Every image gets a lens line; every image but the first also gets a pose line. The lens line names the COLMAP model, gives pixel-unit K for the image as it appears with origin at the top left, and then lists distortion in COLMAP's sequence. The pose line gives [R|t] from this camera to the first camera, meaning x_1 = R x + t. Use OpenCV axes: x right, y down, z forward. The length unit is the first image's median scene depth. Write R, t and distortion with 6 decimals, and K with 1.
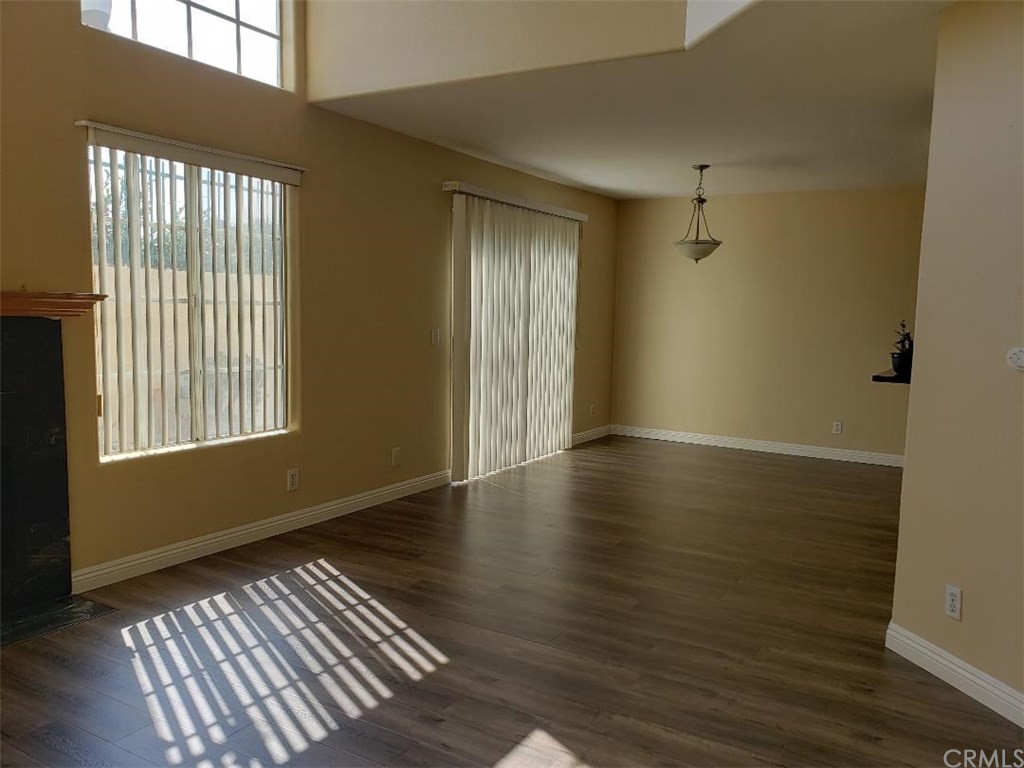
lens RADIAL K [[805.0, 0, 508.0], [0, 805.0, 394.2], [0, 0, 1]] dist [0.032072, 0.008126]
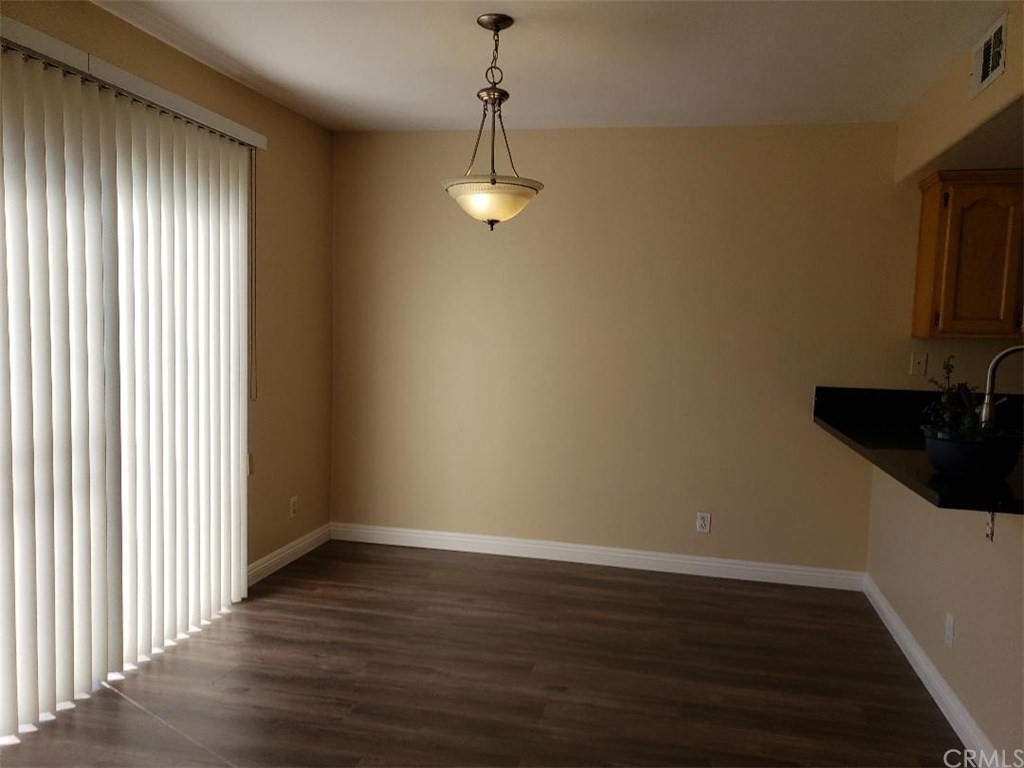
lens RADIAL K [[805.0, 0, 508.0], [0, 805.0, 394.2], [0, 0, 1]] dist [0.032072, 0.008126]
pose [[0.947610, -0.021596, 0.318698, 0.152600], [0.025853, 0.999624, -0.009133, -0.103277], [-0.318381, 0.016894, 0.947812, 0.927811]]
